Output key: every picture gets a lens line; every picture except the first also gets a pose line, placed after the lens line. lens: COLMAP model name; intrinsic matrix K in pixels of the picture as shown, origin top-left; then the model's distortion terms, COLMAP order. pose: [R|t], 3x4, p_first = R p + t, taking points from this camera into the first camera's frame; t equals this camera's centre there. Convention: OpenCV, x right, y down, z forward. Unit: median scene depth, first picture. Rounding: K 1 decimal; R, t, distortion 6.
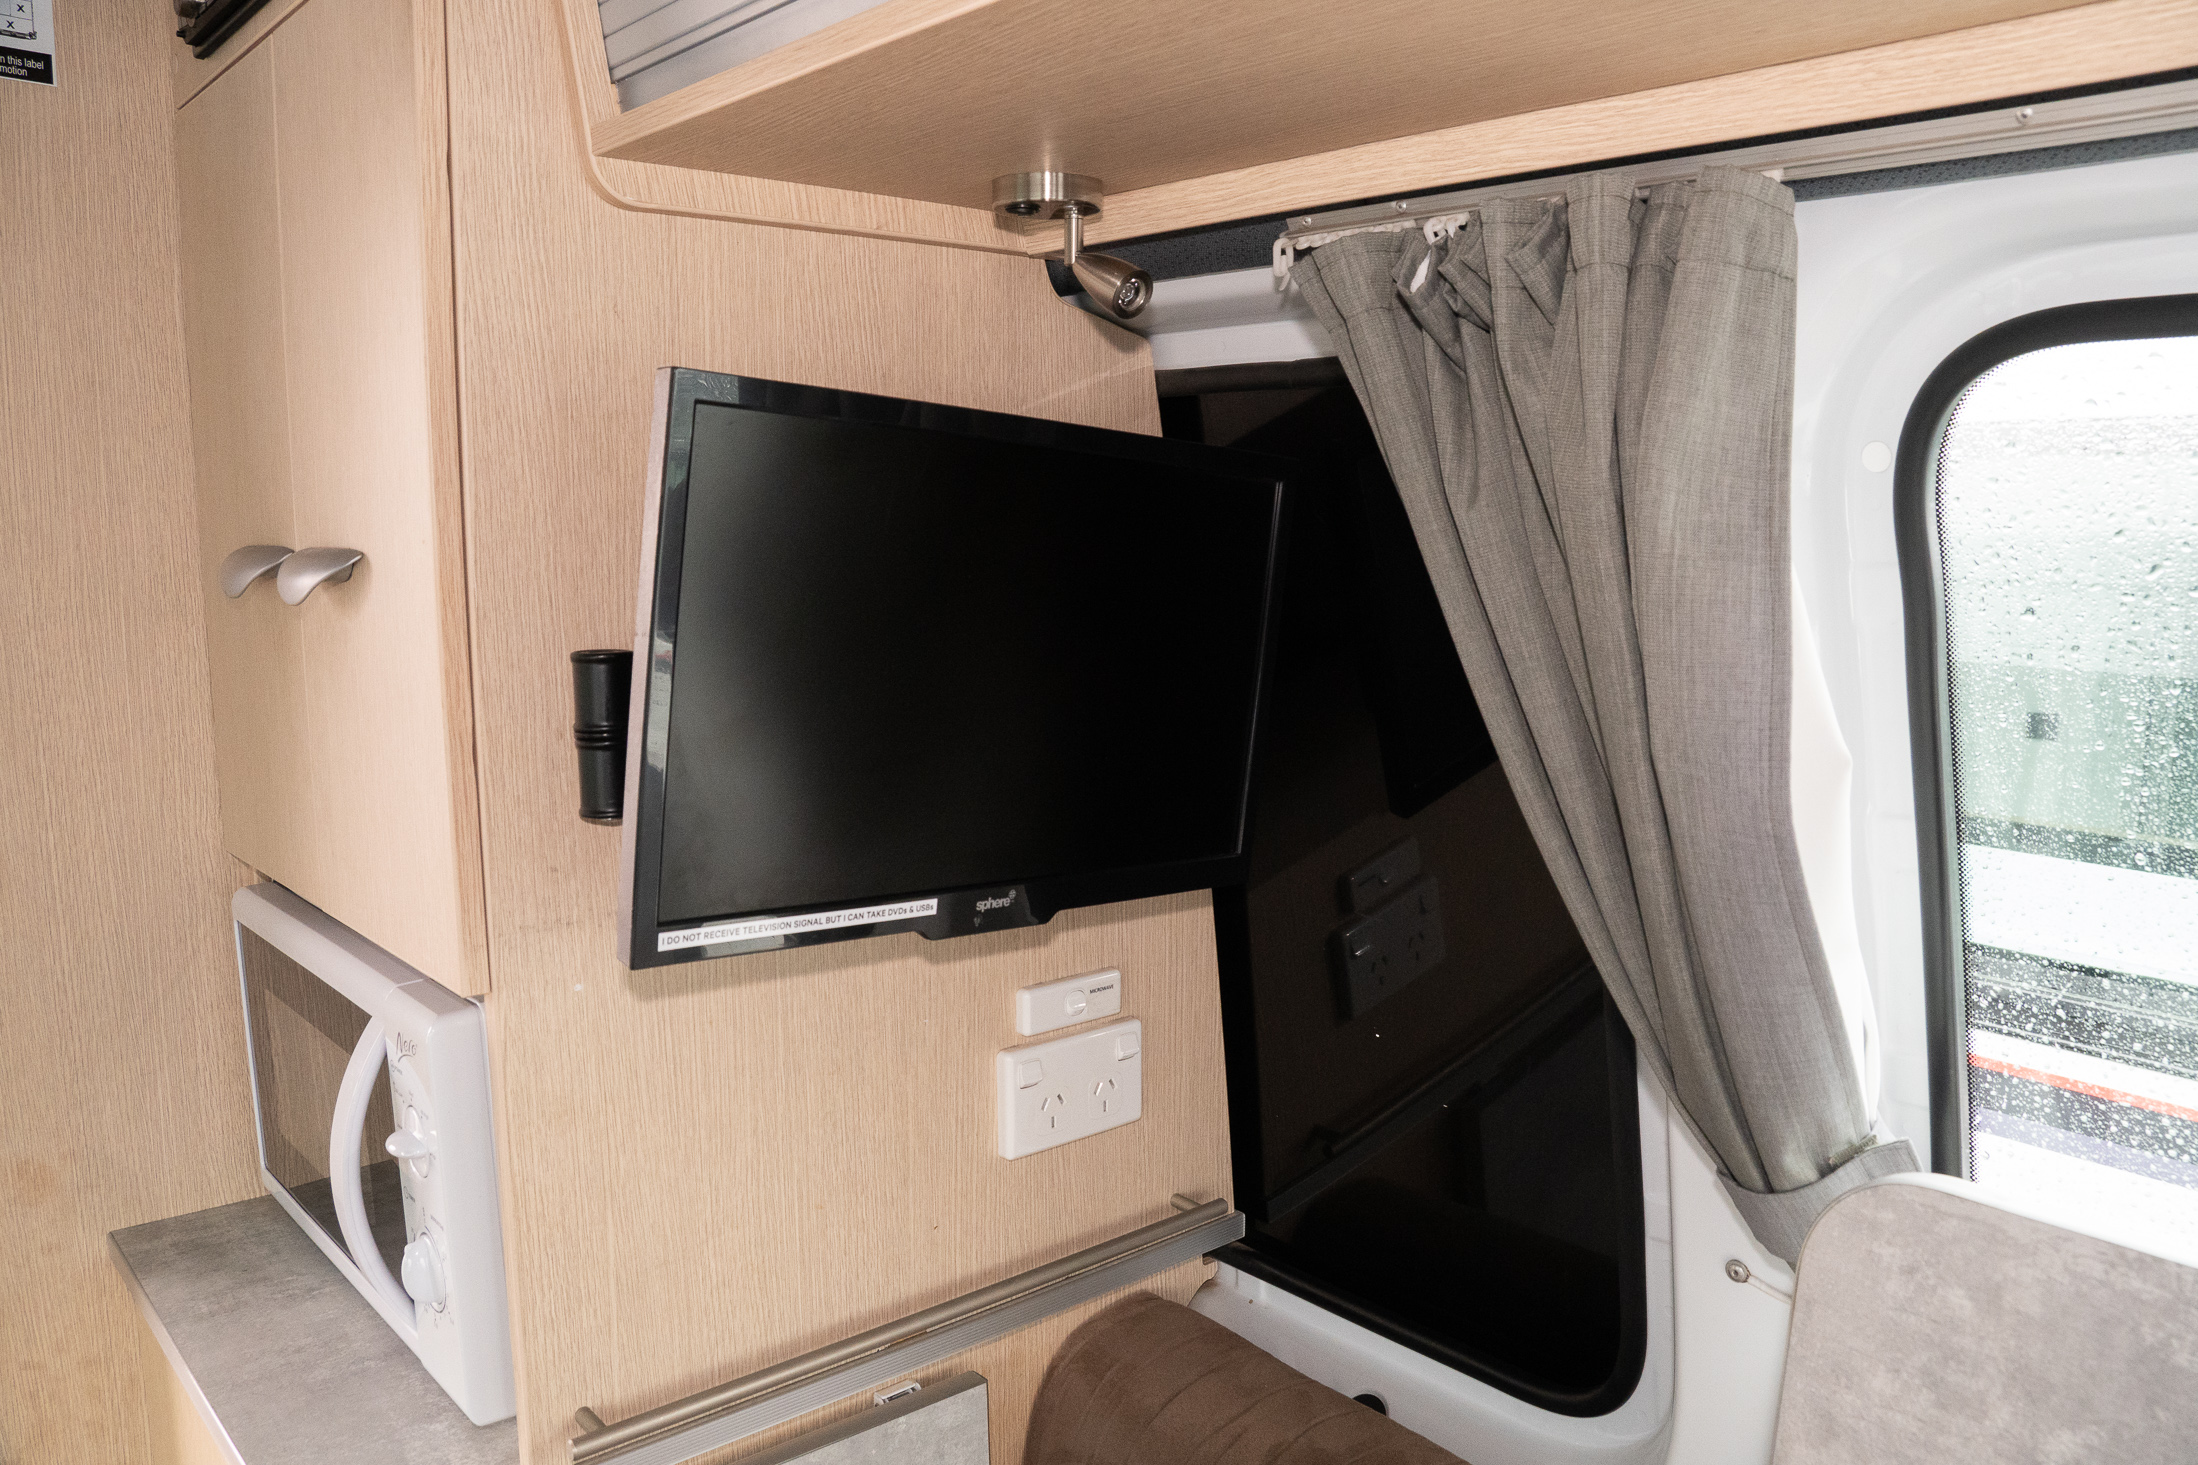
lens RADIAL K [[1675.5, 0, 1122.9], [0, 1675.5, 743.6], [0, 0, 1]] dist [-0.138189, 0.100555]
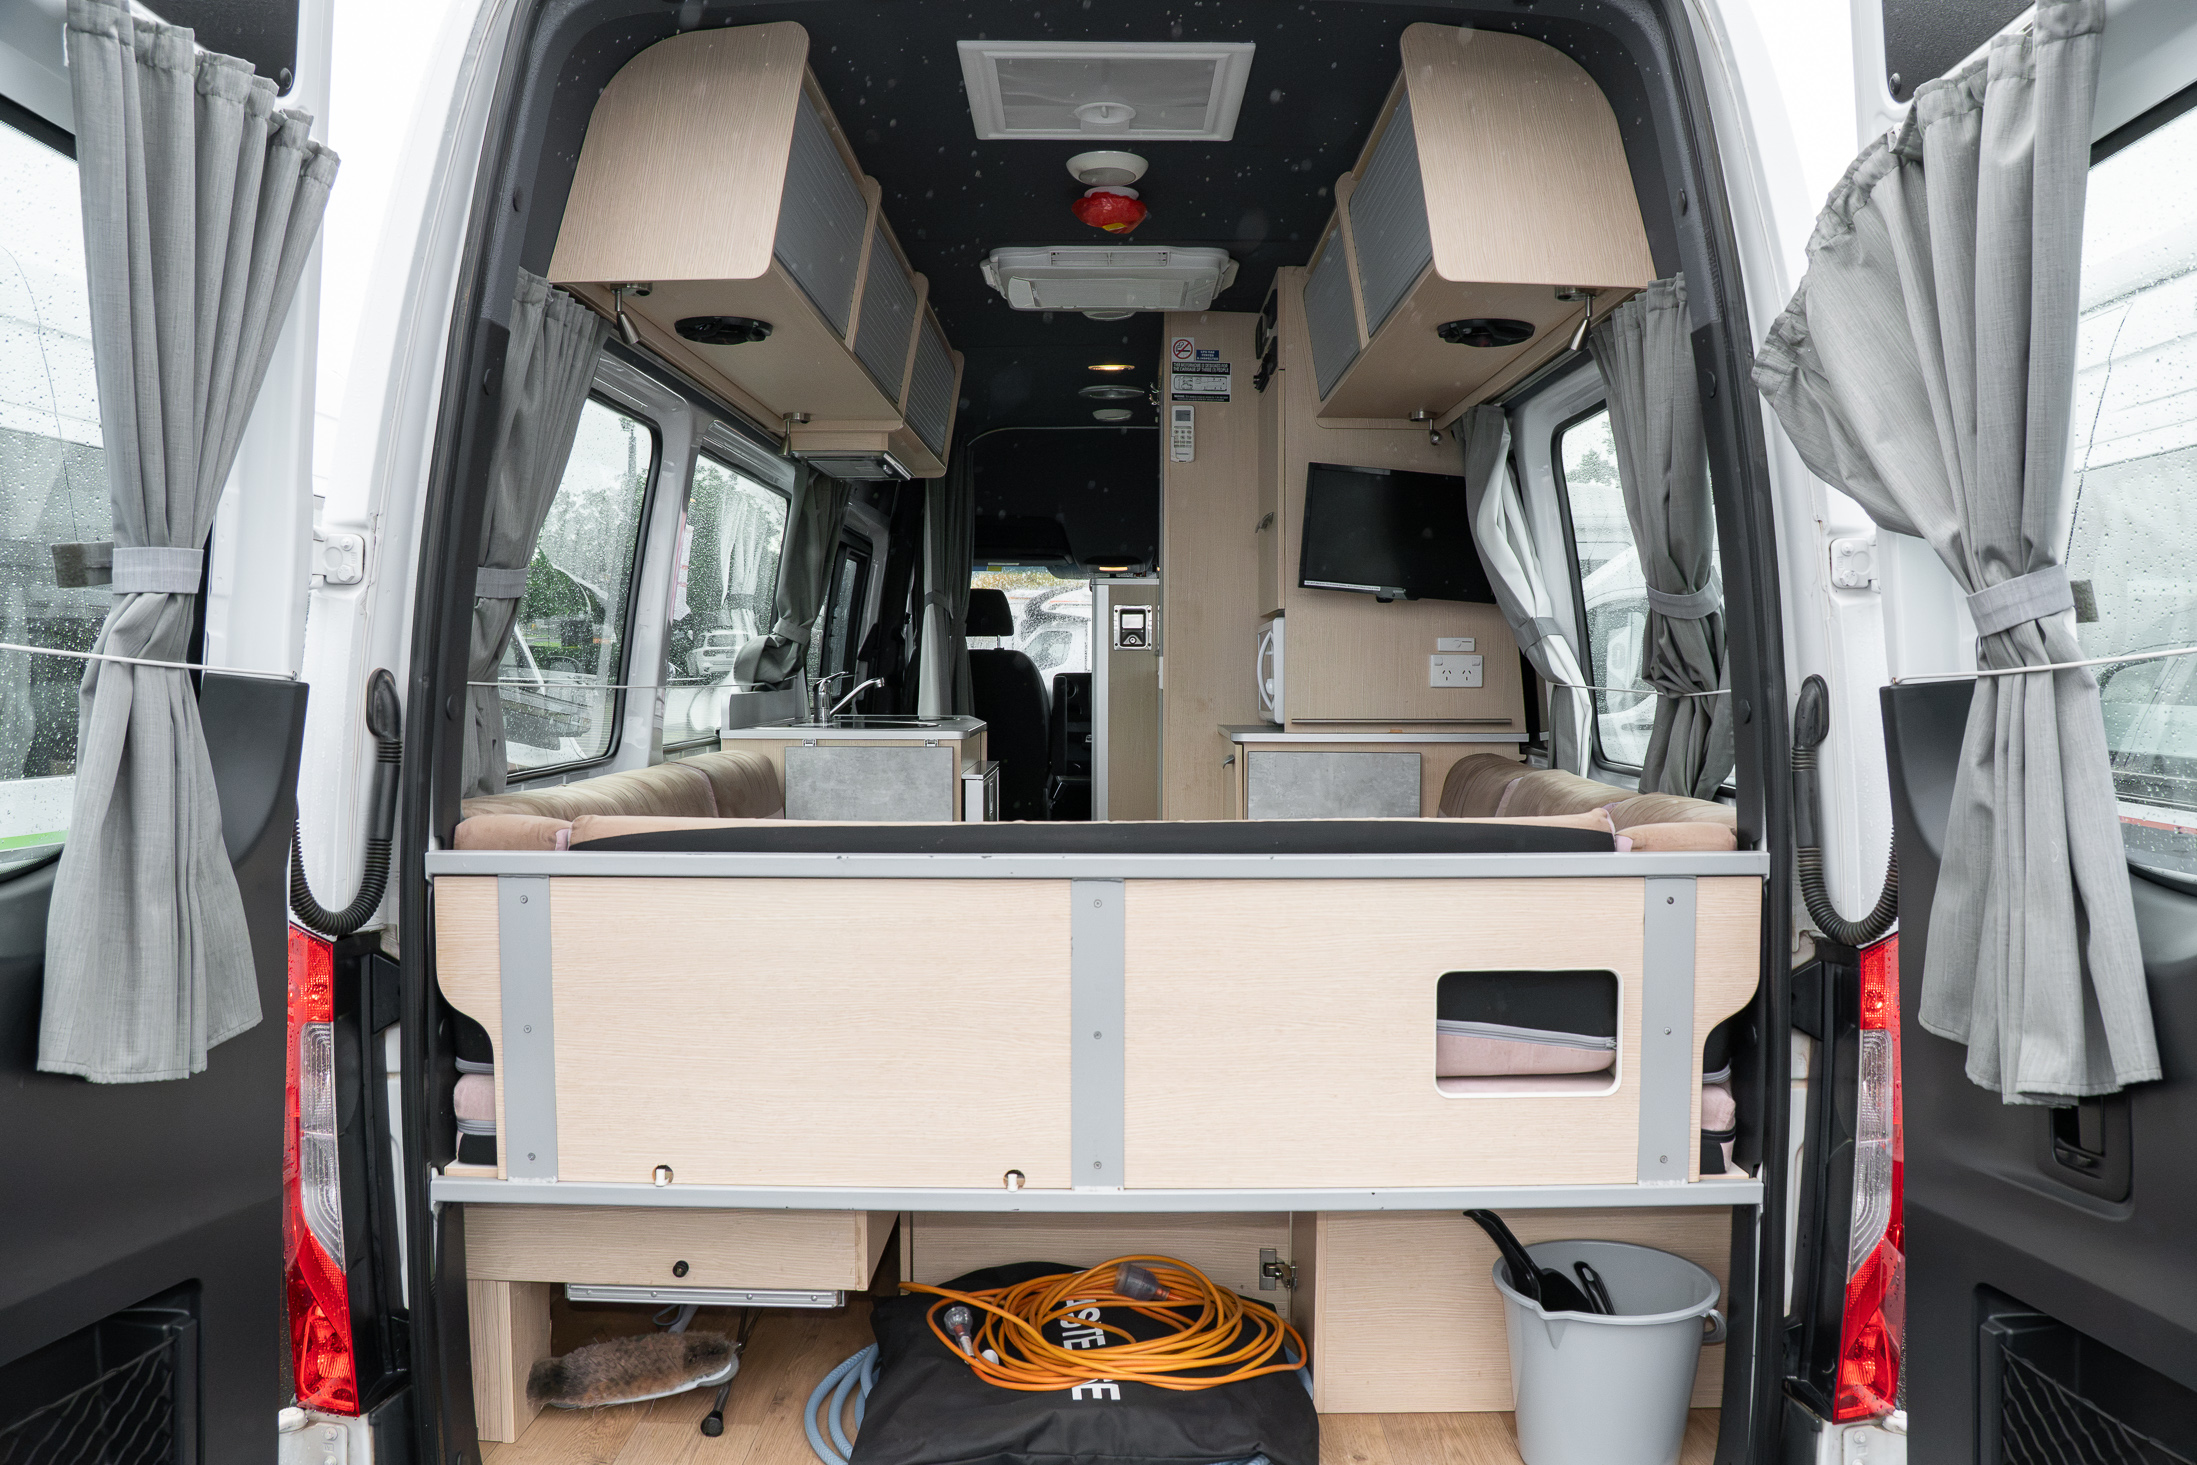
lens RADIAL K [[1674.7, 0, 1122.3], [0, 1674.7, 743.6], [0, 0, 1]] dist [-0.138189, 0.100555]
pose [[0.751596, 0.030044, -0.658939, 1.766239], [-0.093370, 0.993749, -0.061190, 0.653705], [0.652982, 0.107515, 0.749703, -2.034678]]
